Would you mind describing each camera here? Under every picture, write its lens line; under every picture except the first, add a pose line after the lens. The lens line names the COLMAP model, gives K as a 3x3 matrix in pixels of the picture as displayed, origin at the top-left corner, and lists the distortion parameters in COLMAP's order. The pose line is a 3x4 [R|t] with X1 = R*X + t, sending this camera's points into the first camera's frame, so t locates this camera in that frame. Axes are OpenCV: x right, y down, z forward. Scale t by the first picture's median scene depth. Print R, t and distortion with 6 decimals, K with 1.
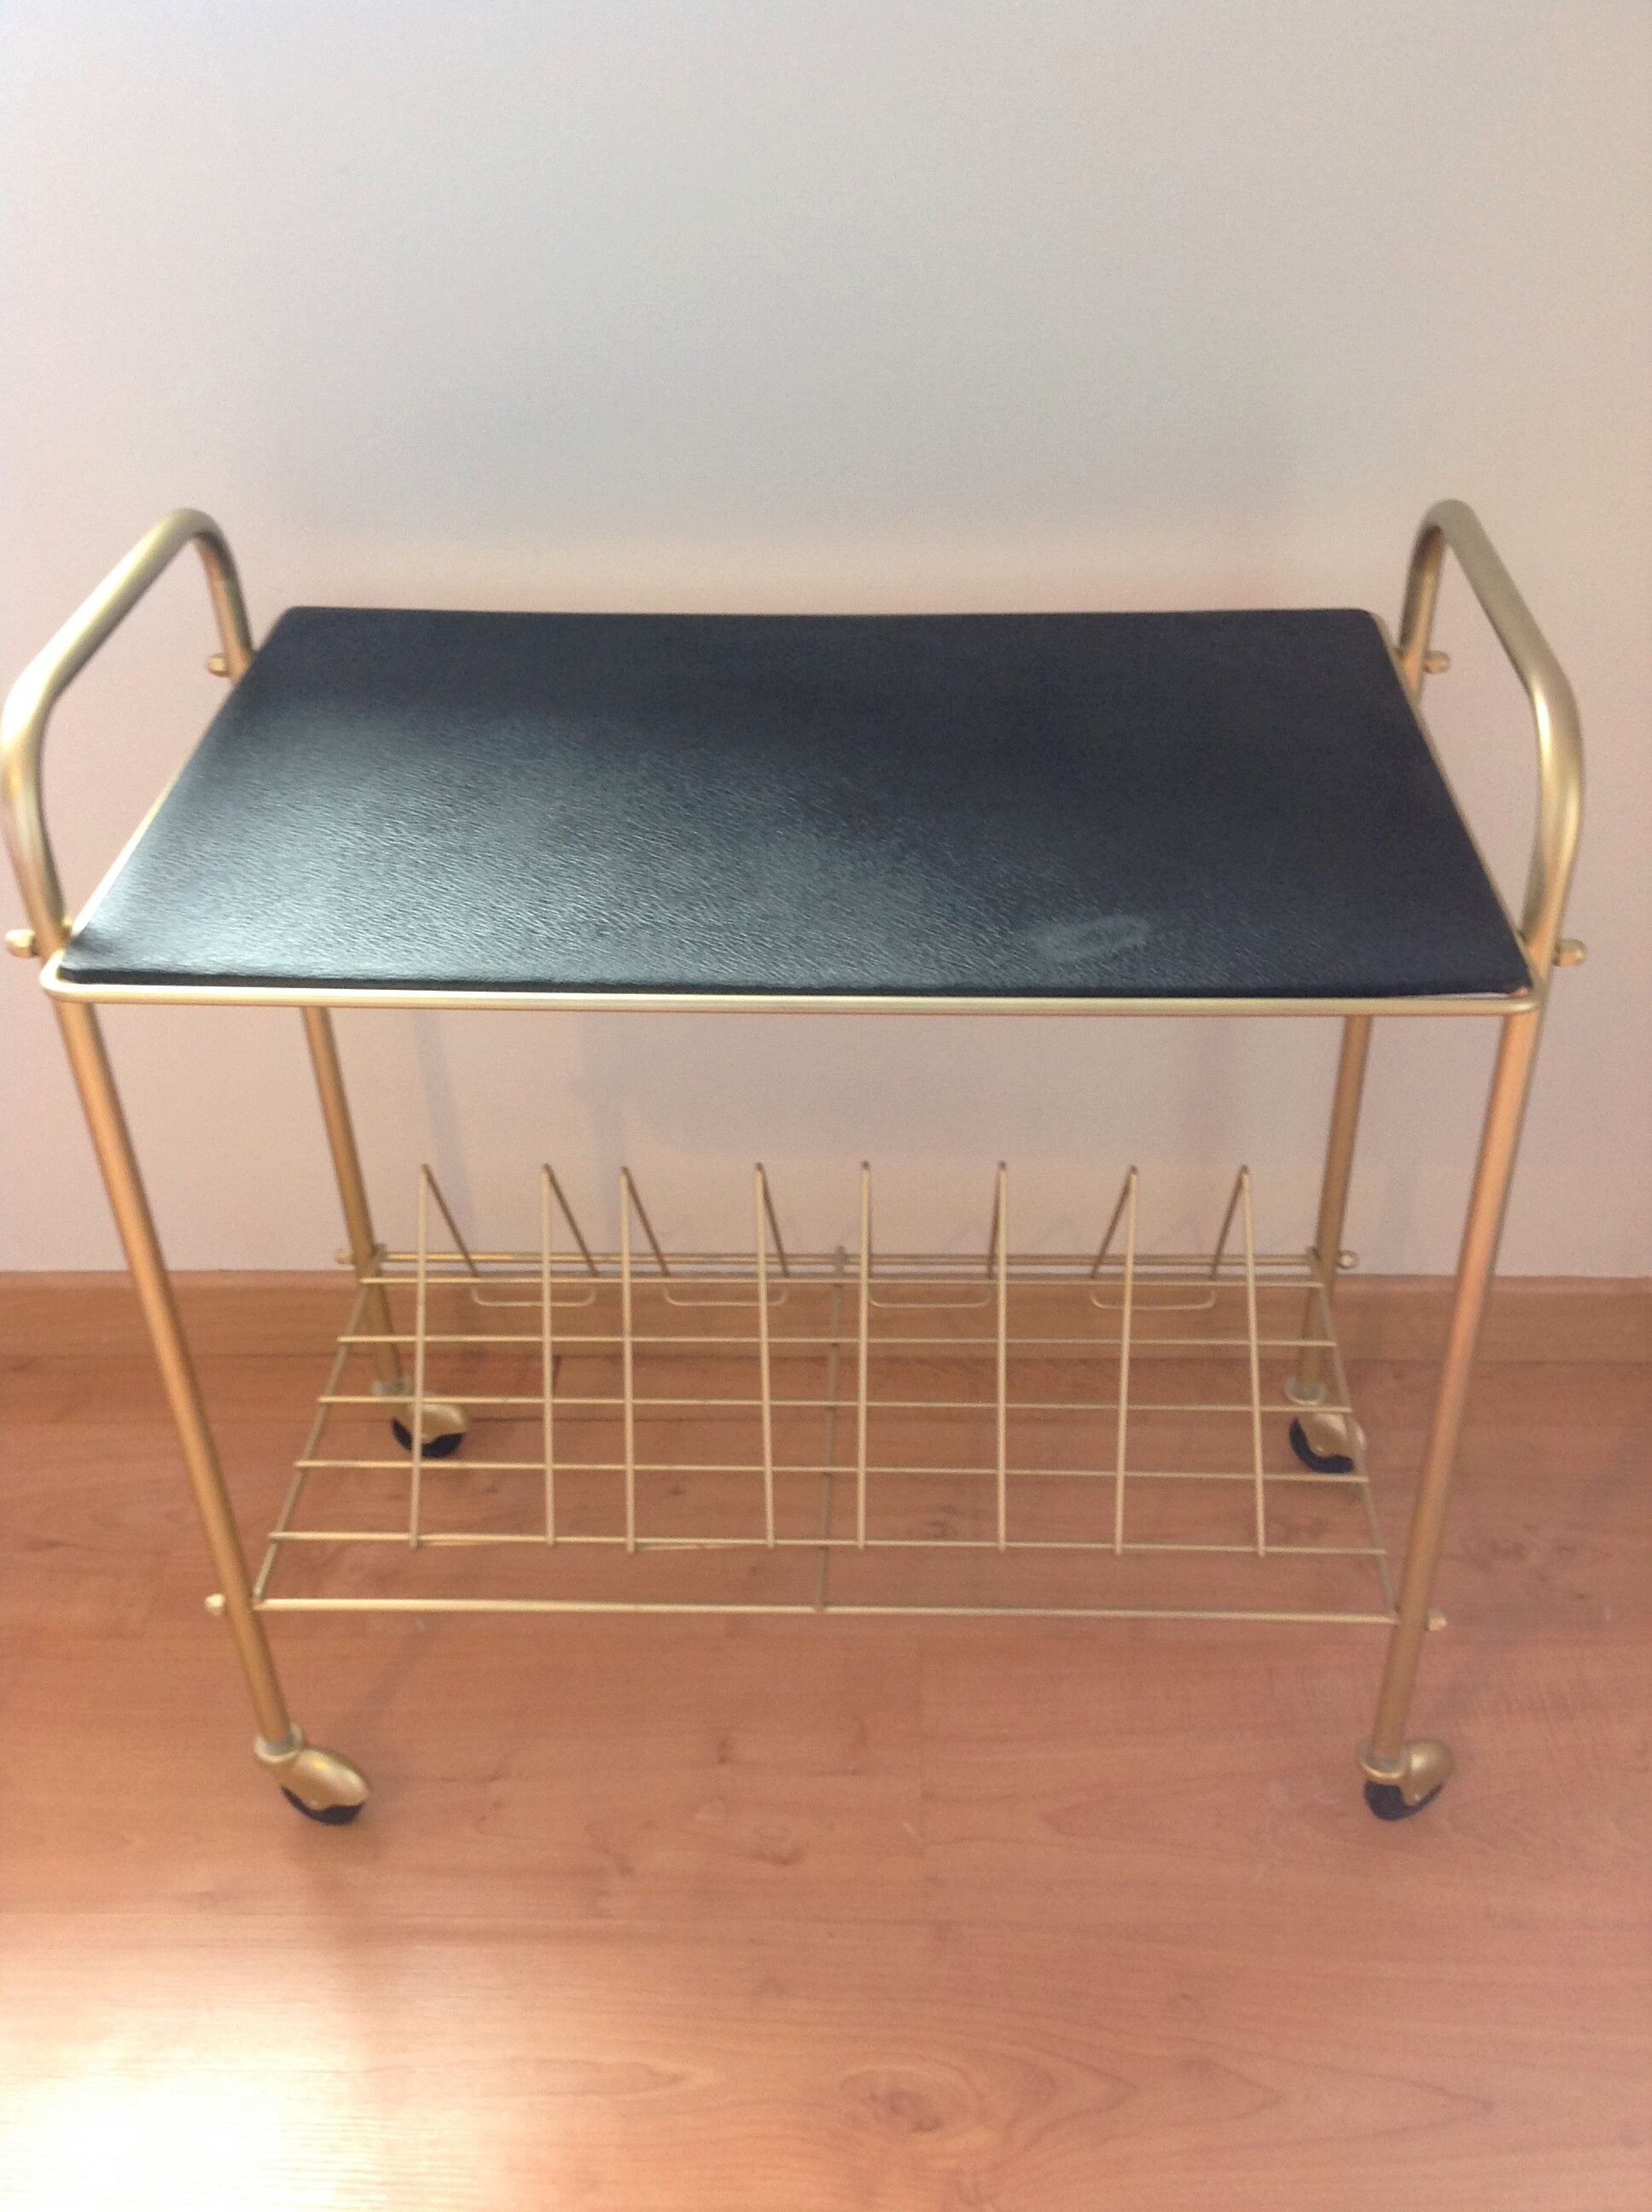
lens RADIAL K [[2145.7, 0, 829.8], [0, 2145.7, 1100.6], [0, 0, 1]] dist [0.137849, -0.334405]
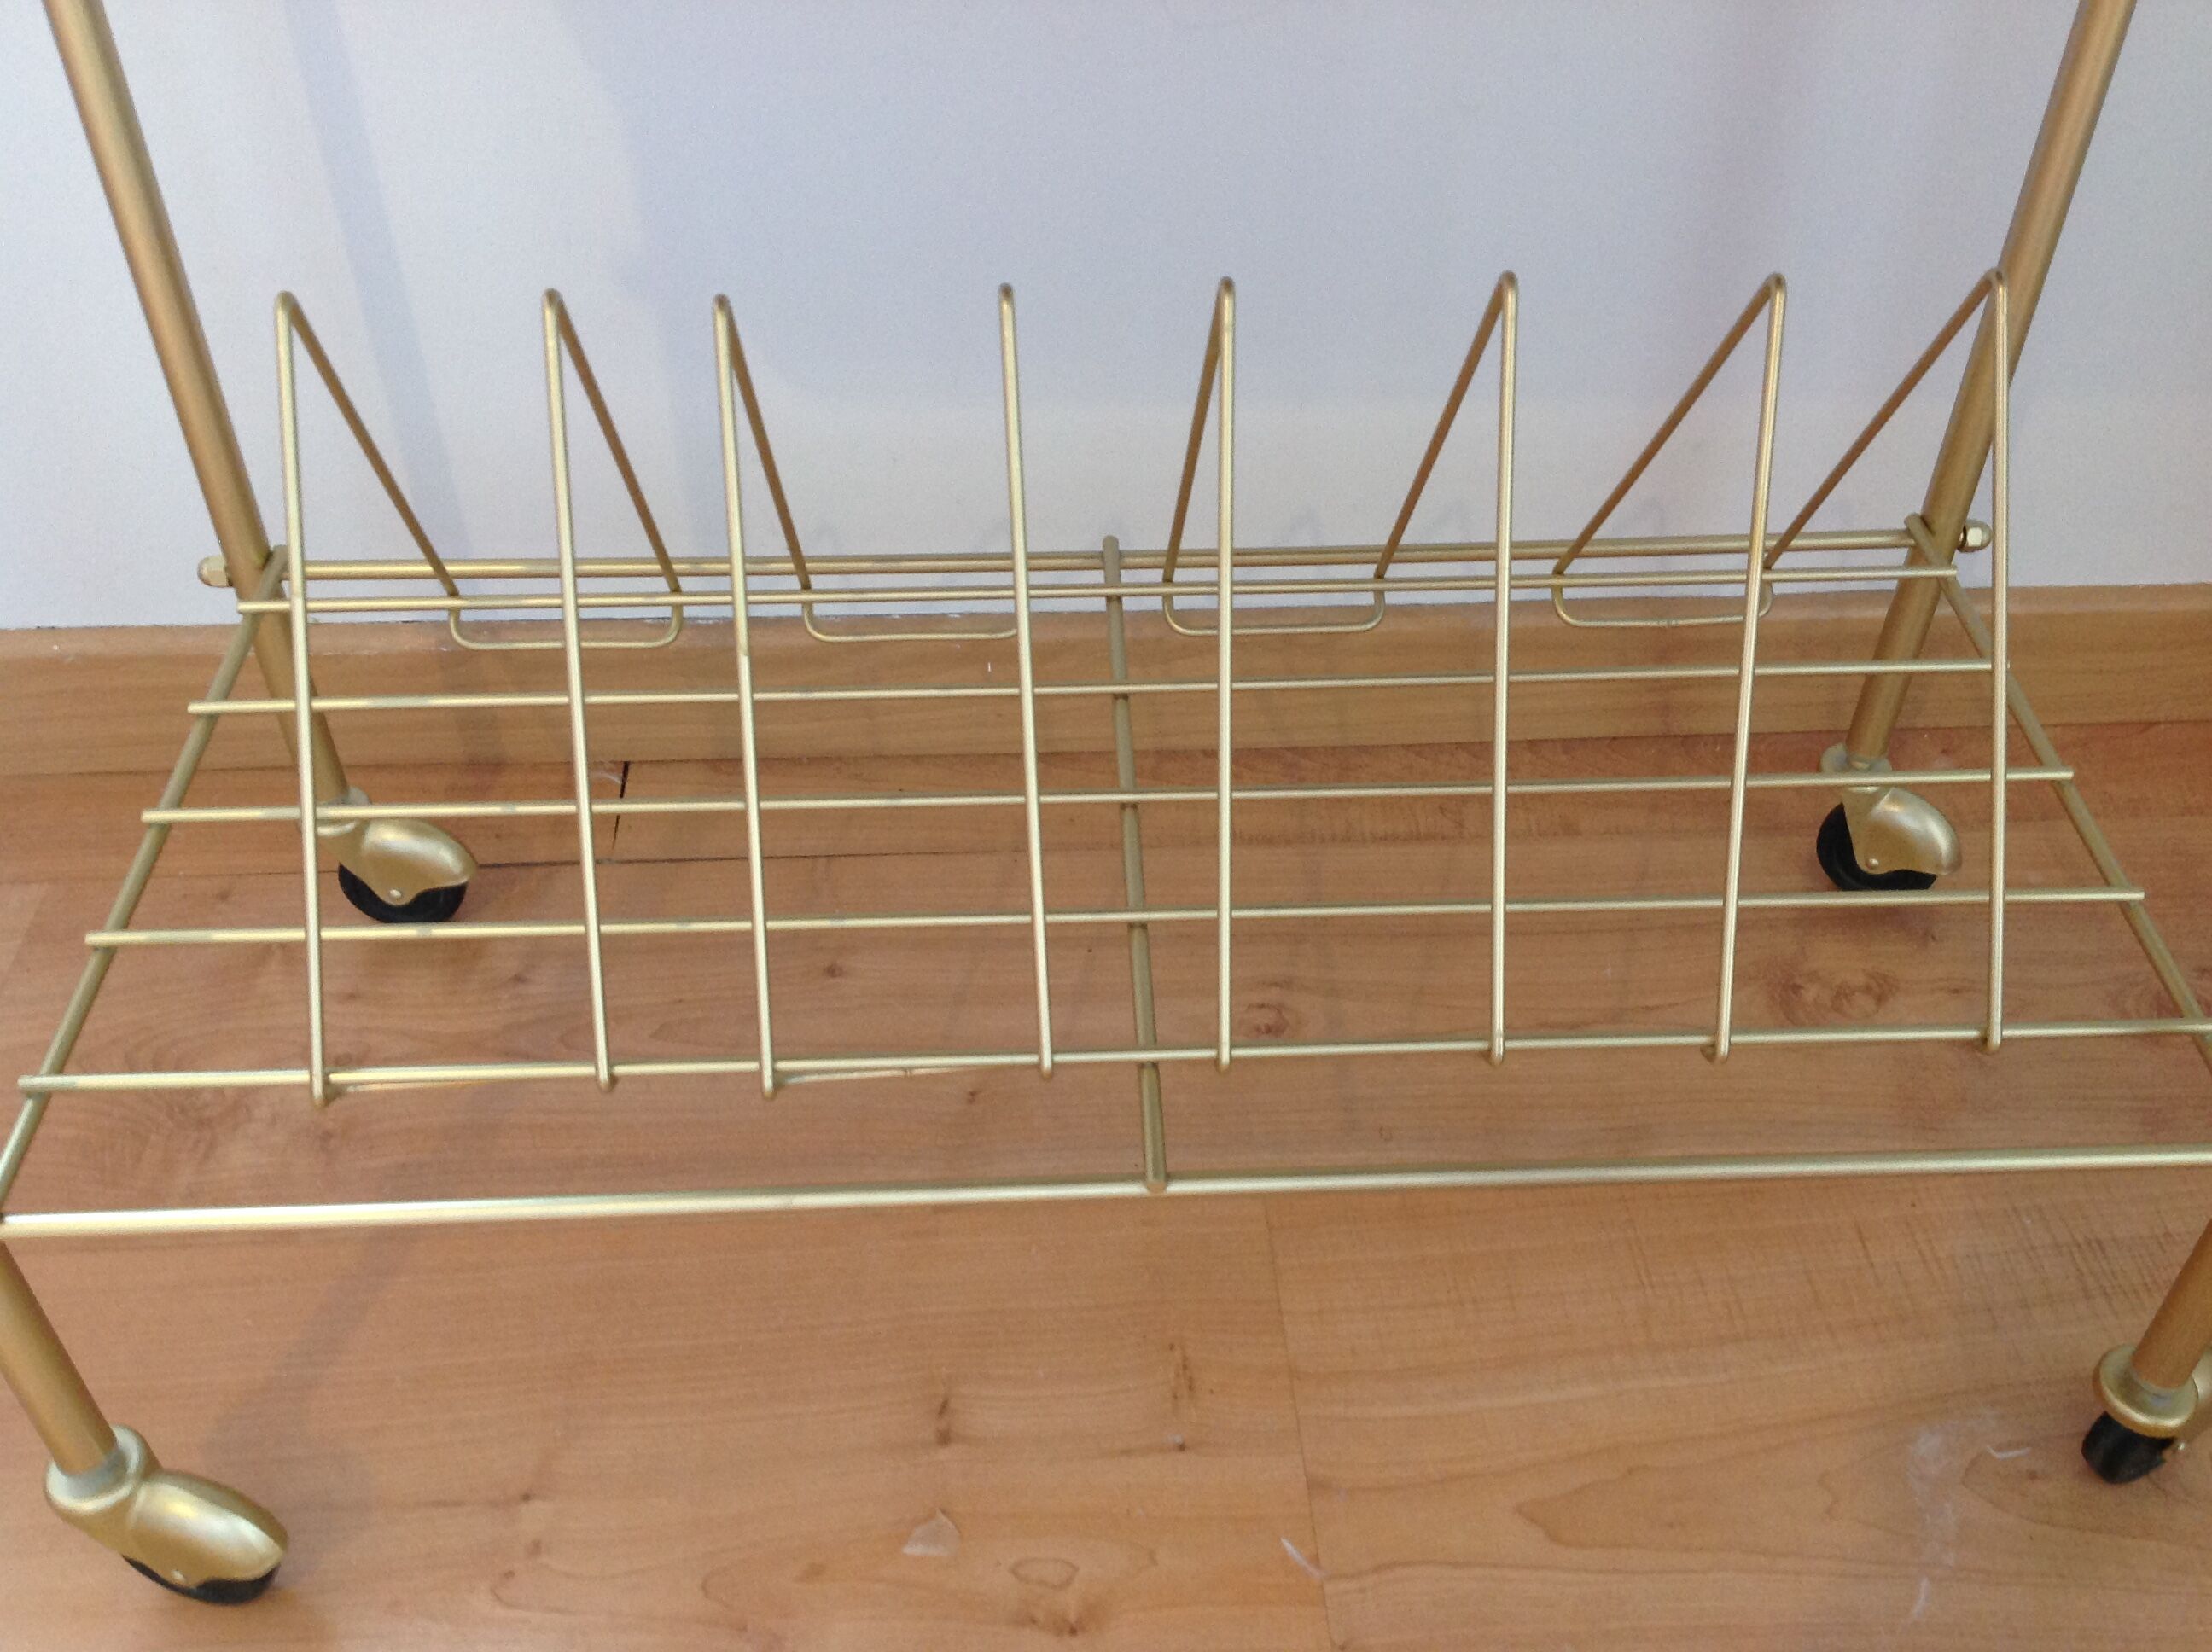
lens RADIAL K [[2140.3, 0, 1104.0], [0, 2140.3, 814.5], [0, 0, 1]] dist [0.153184, -0.411629]
pose [[0.996464, -0.031093, 0.078055, -0.047775], [0.022349, 0.993626, 0.110488, 0.085418], [-0.080993, -0.108353, 0.990808, 0.468887]]
